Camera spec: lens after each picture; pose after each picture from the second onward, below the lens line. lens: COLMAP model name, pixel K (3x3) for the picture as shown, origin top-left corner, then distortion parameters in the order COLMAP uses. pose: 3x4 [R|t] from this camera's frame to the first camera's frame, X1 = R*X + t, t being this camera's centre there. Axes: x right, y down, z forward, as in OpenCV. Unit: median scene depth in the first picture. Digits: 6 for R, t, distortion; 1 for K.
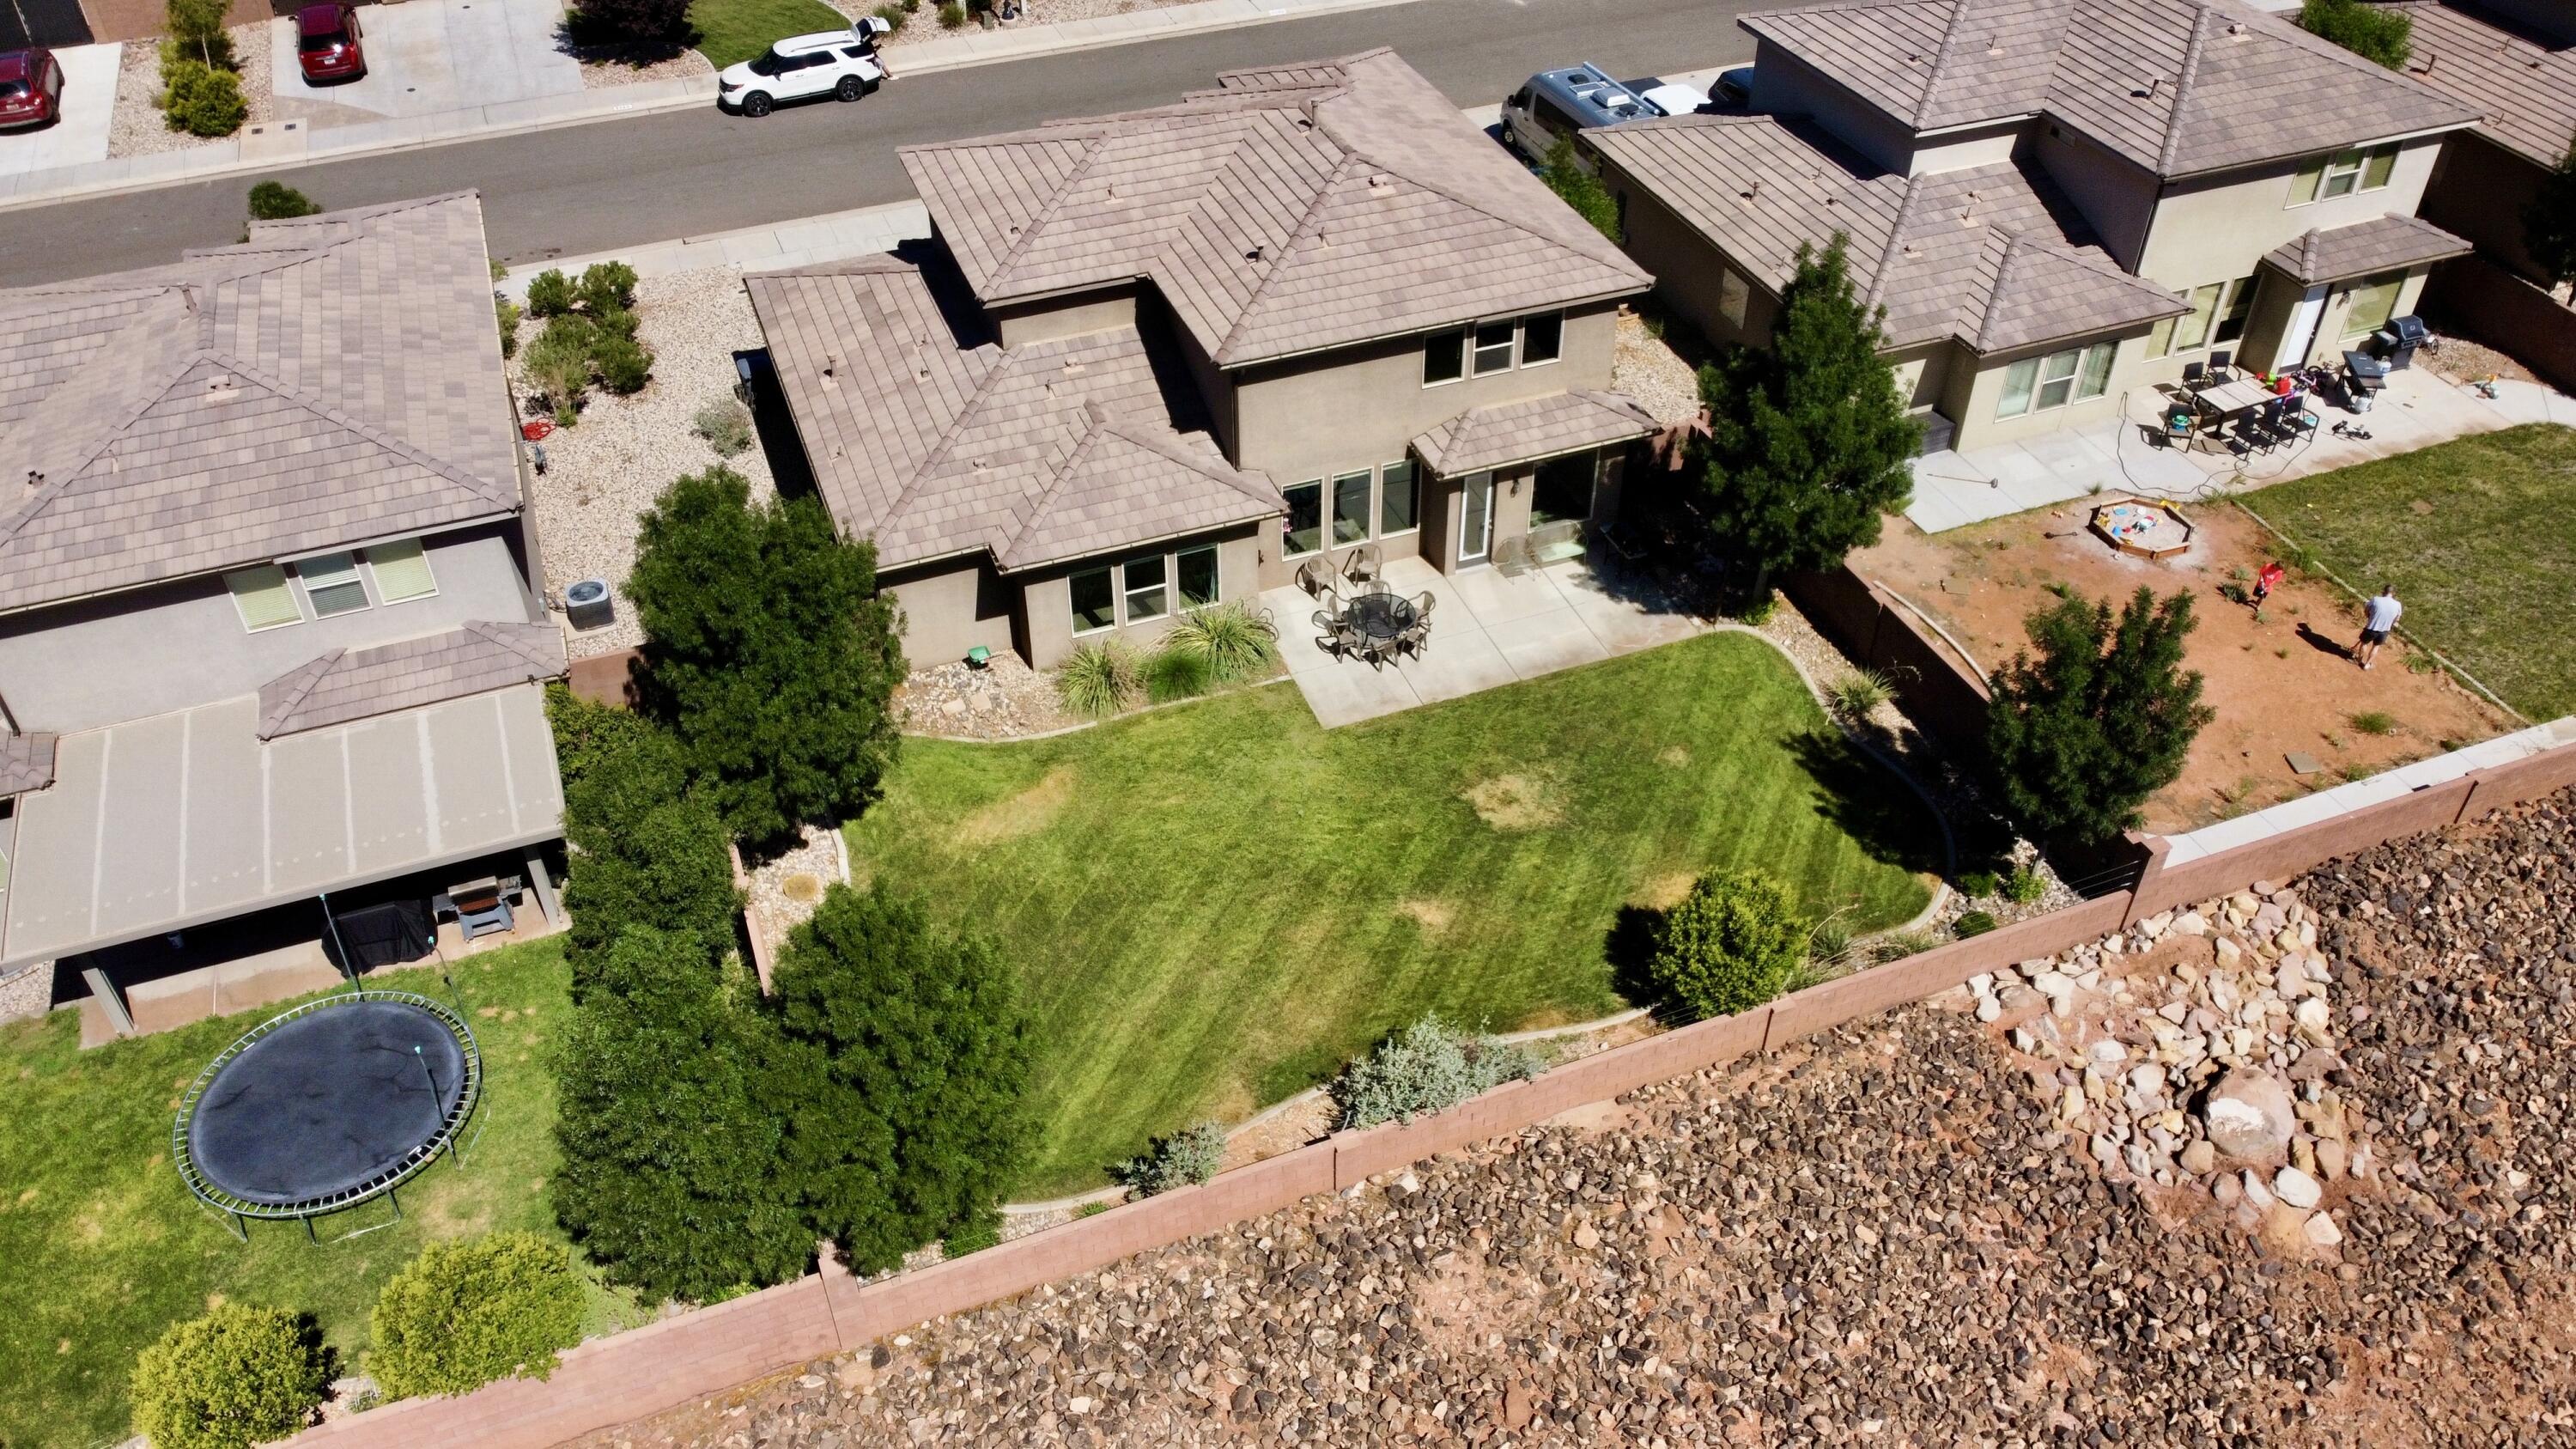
lens RADIAL K [[1941.4, 0, 1288.0], [0, 1941.4, 724.5], [0, 0, 1]] dist [0.000133, -0.008087]
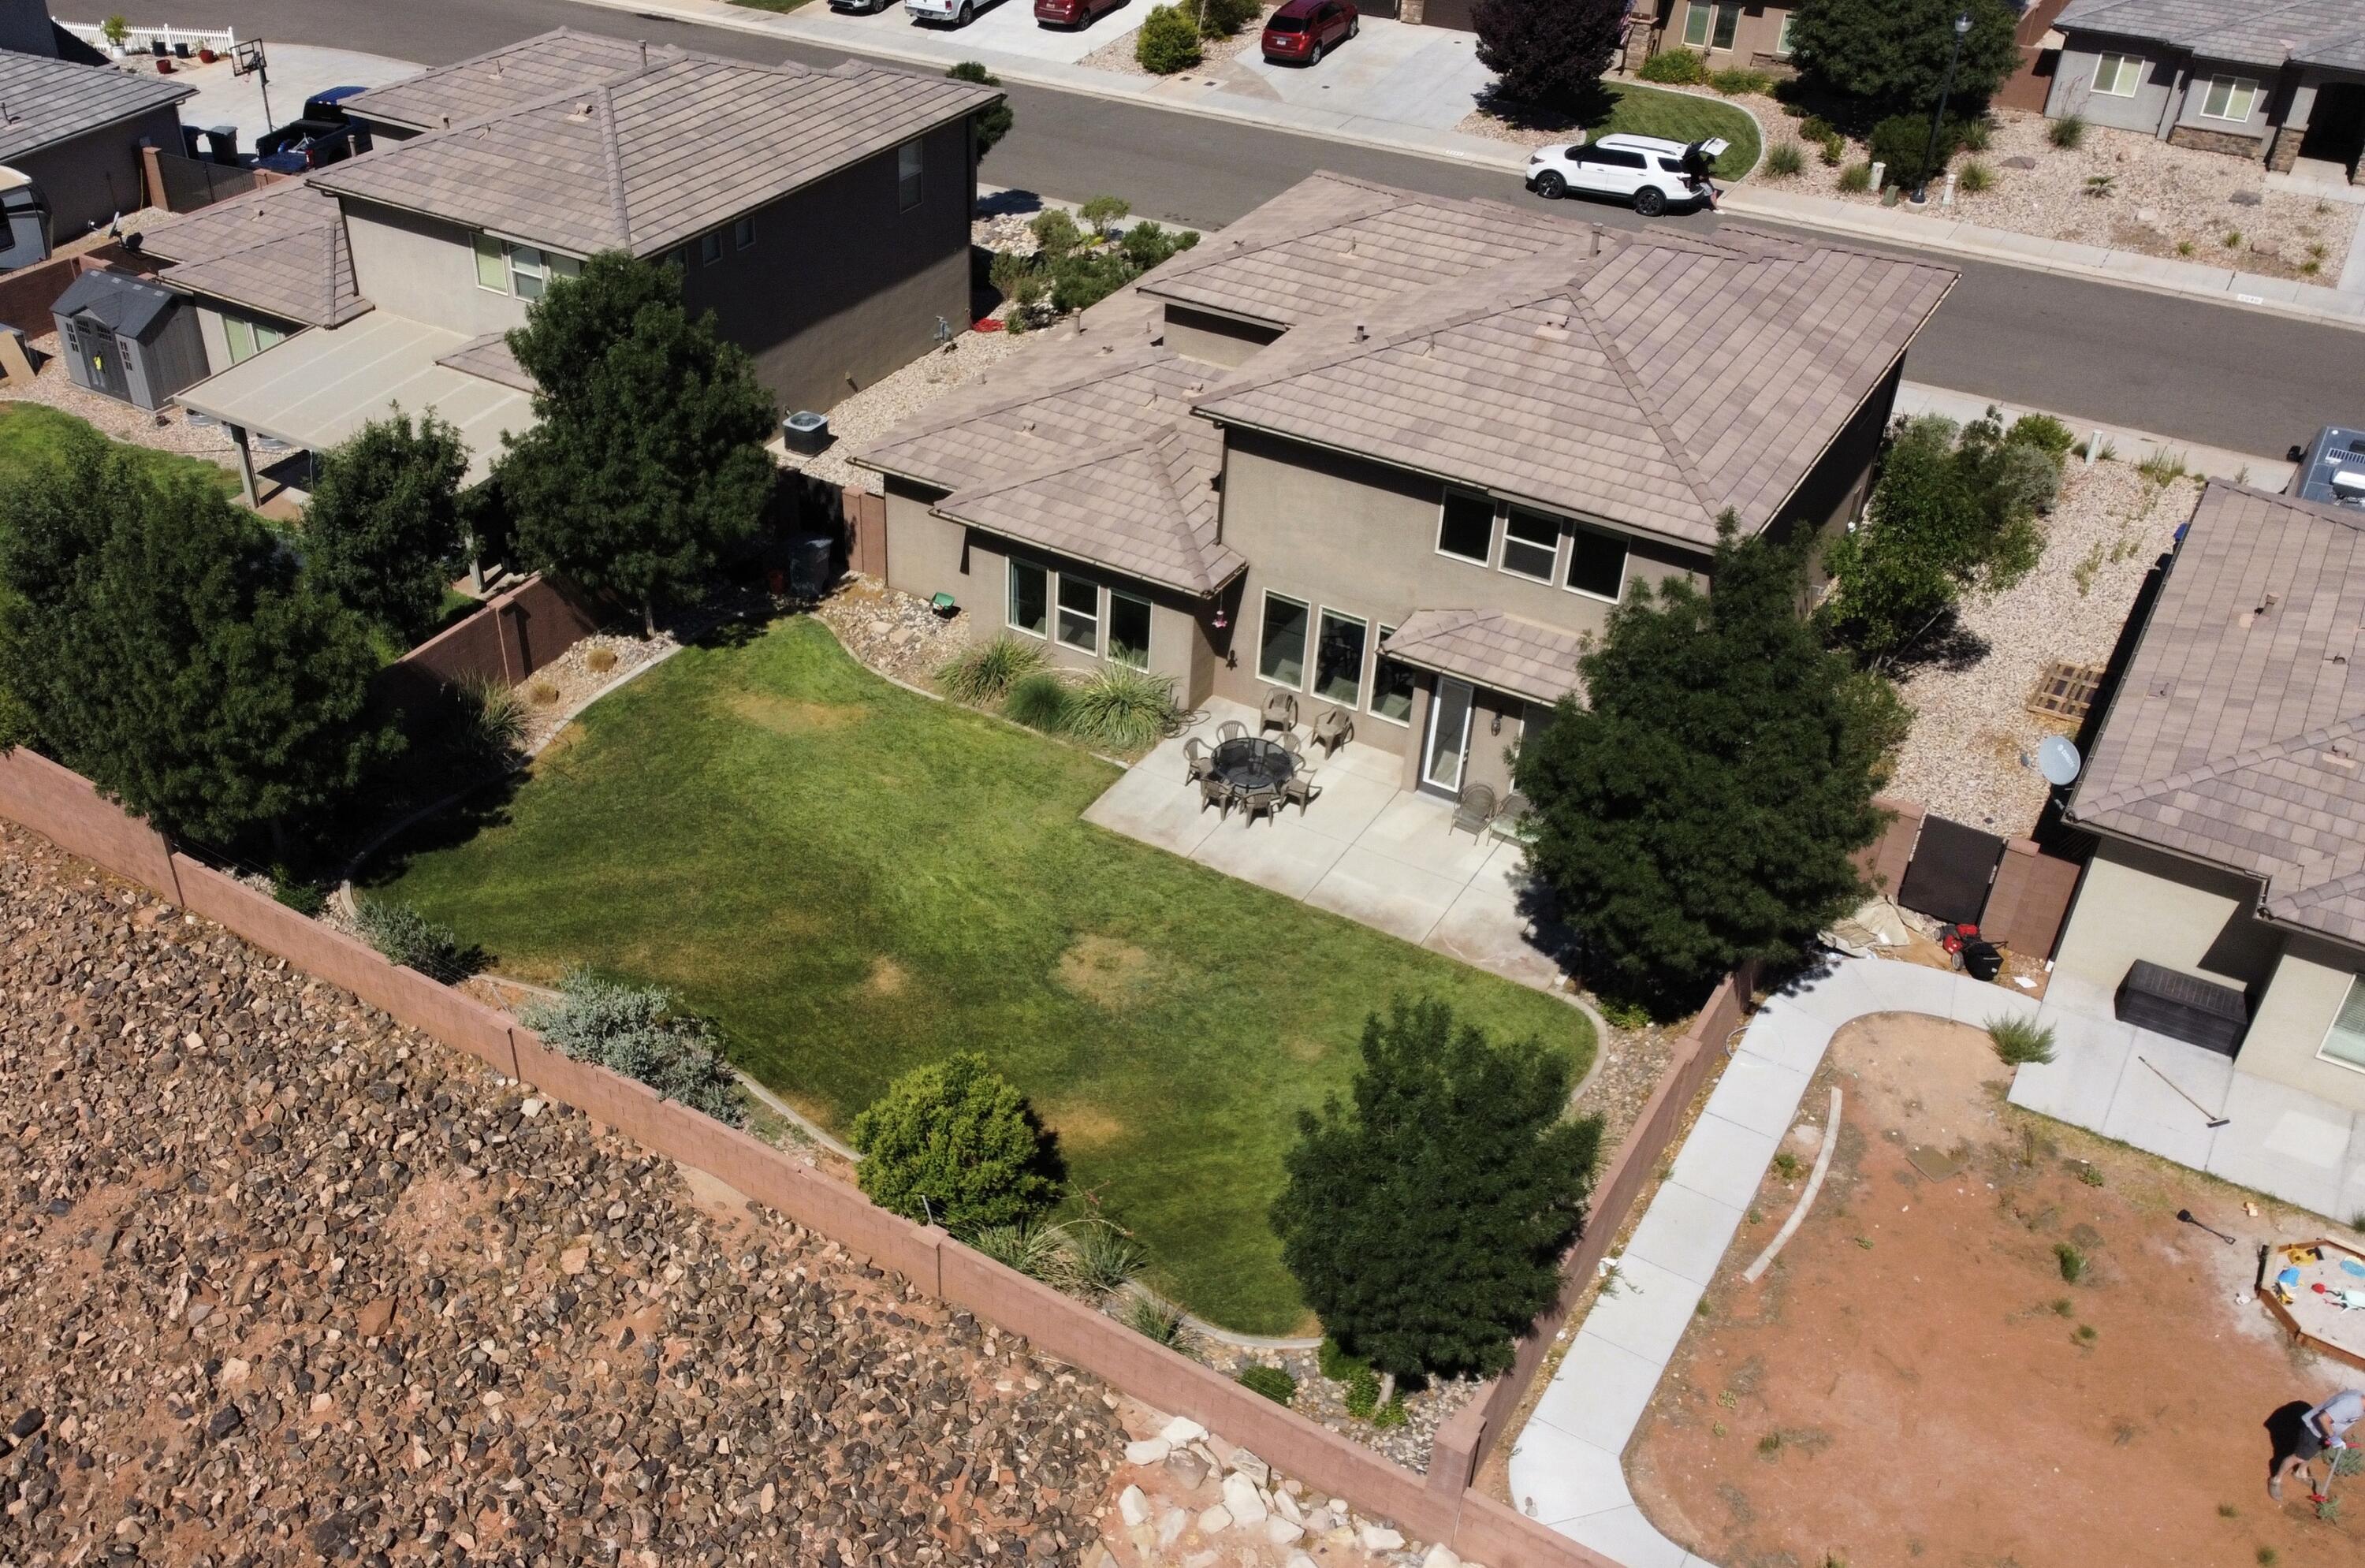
lens RADIAL K [[2094.8, 0, 970.8], [0, 2094.8, 788.5], [0, 0, 1]] dist [-0.000544, -0.002215]
pose [[0.571422, 0.468721, -0.673630, 0.609099], [-0.522057, 0.840956, 0.142302, -0.115108], [0.633193, 0.270359, 0.725240, 0.268694]]
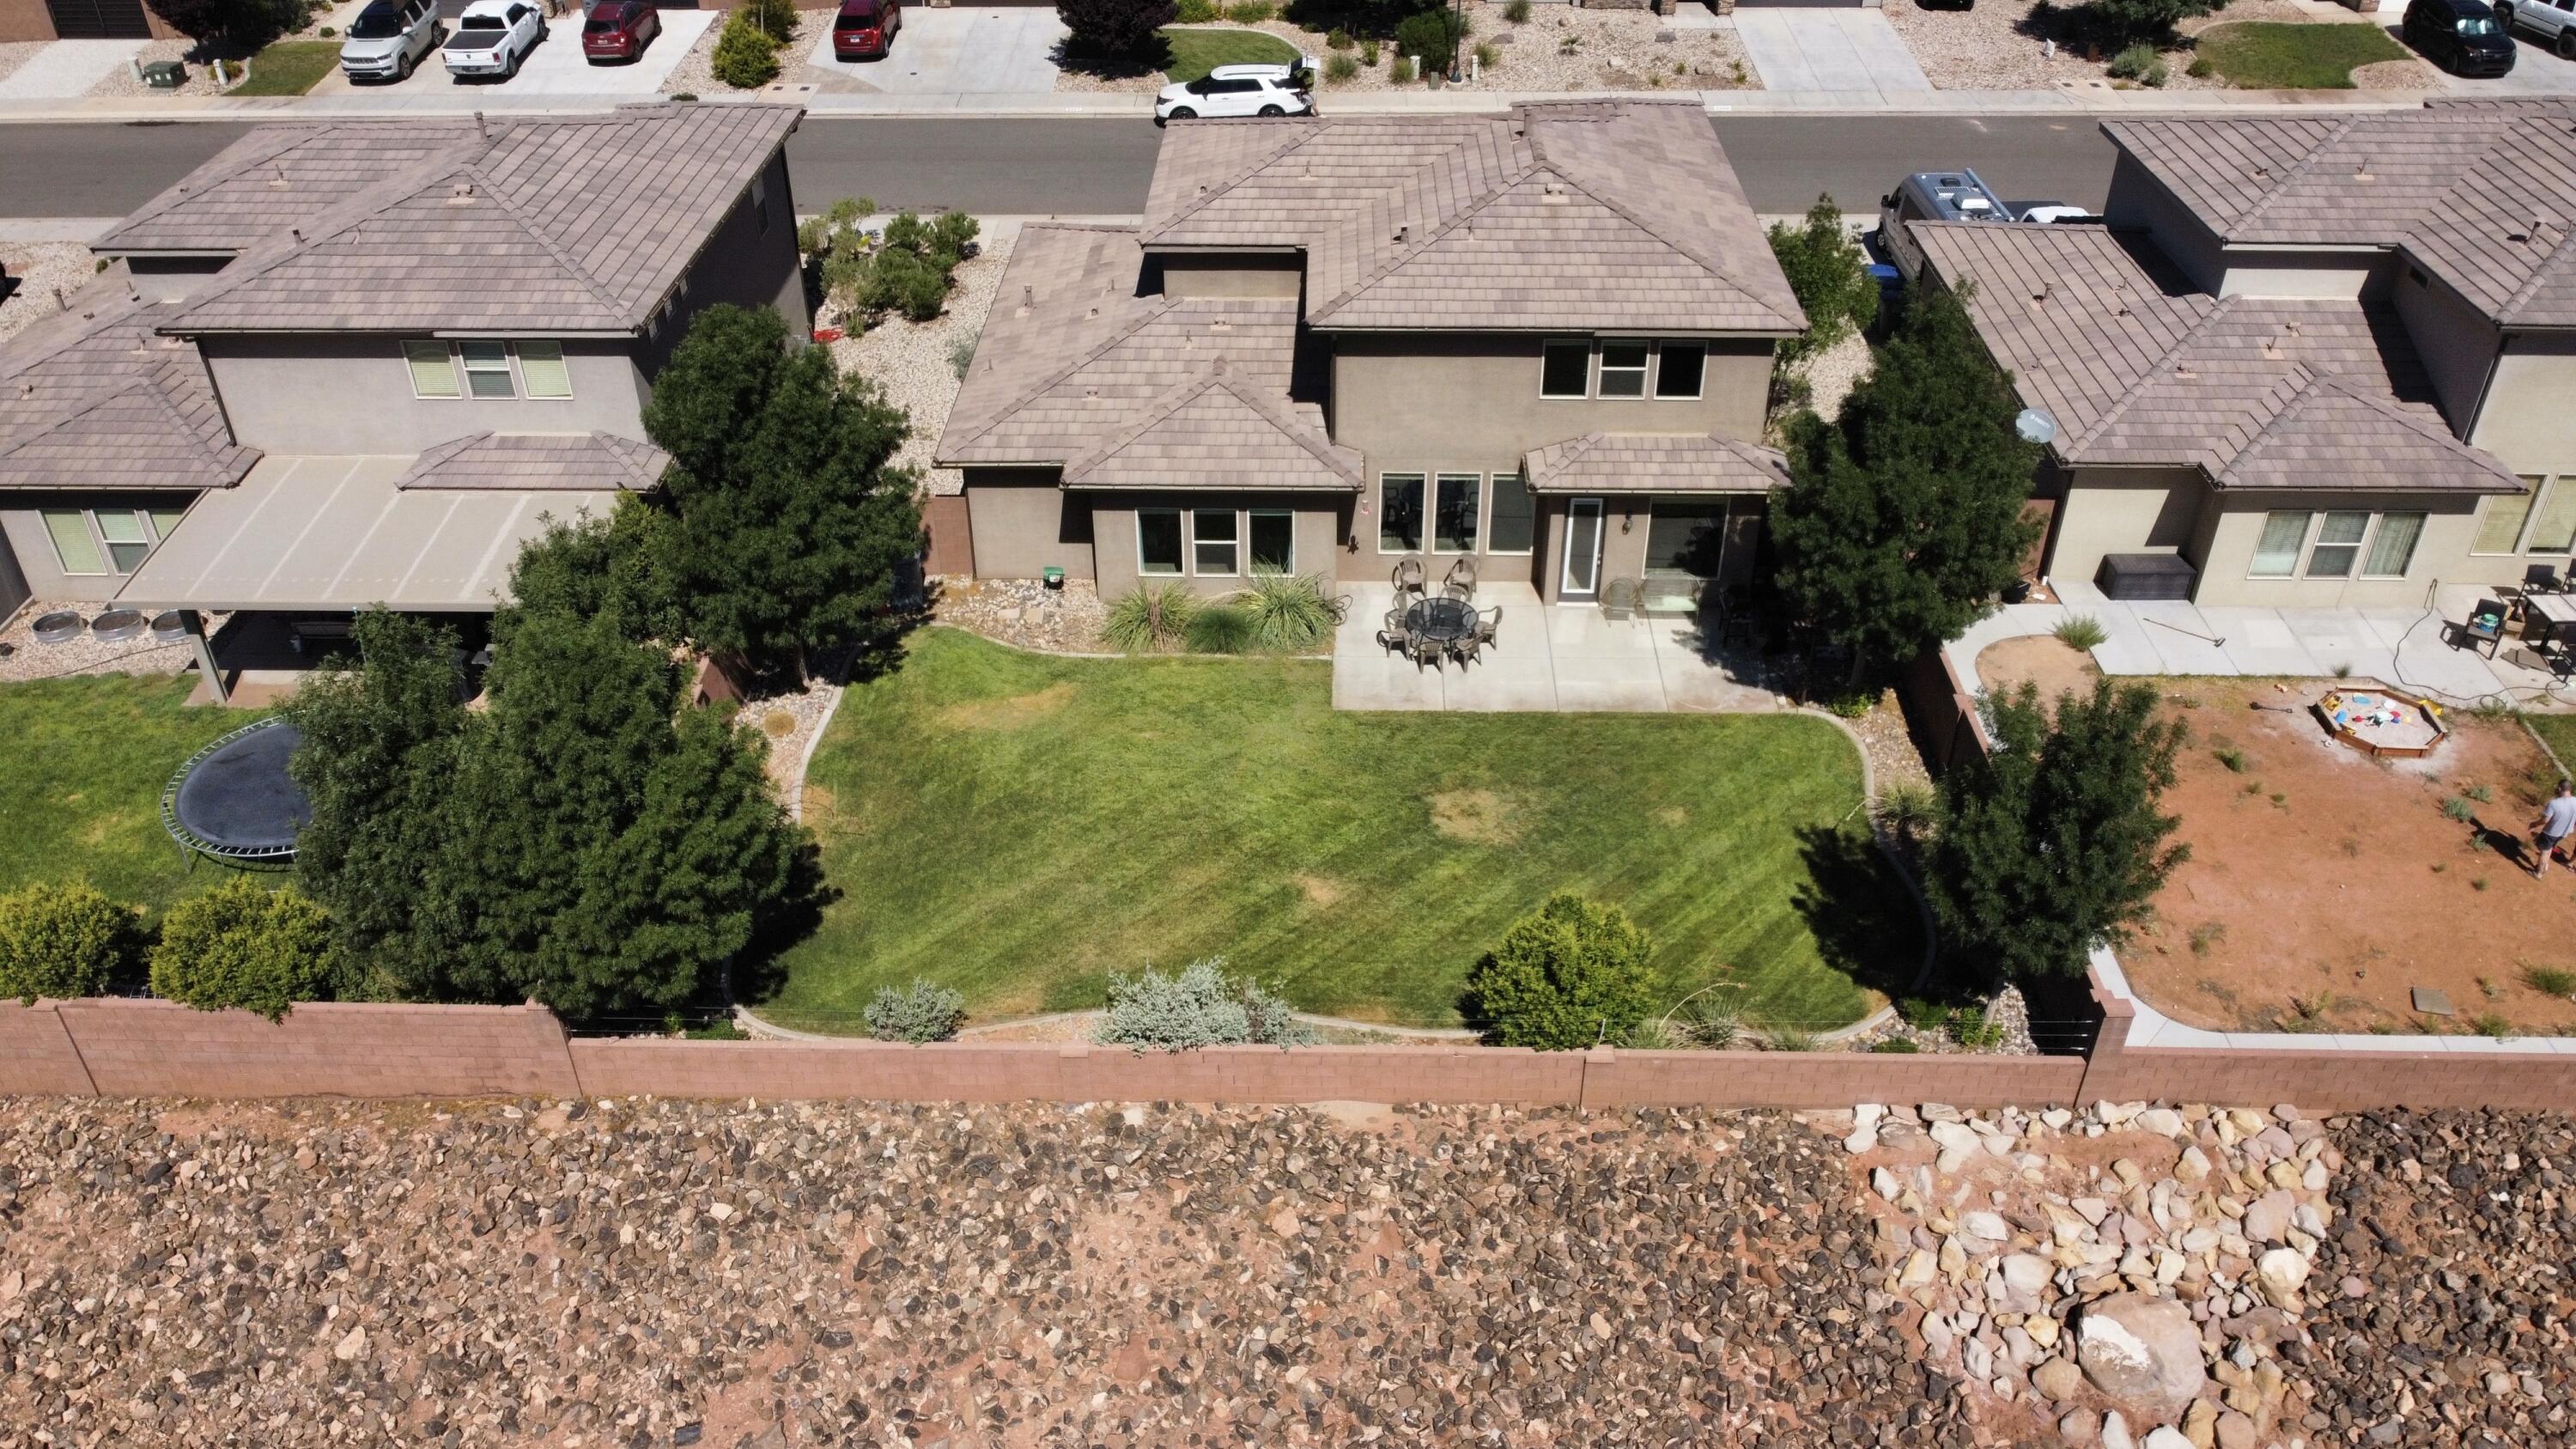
lens RADIAL K [[1941.4, 0, 1288.0], [0, 1941.4, 724.5], [0, 0, 1]] dist [0.000133, -0.008087]
pose [[0.923980, 0.216983, -0.314926, 0.296356], [-0.243171, 0.968898, -0.045886, 0.057898], [0.295175, 0.118979, 0.948006, 0.076042]]
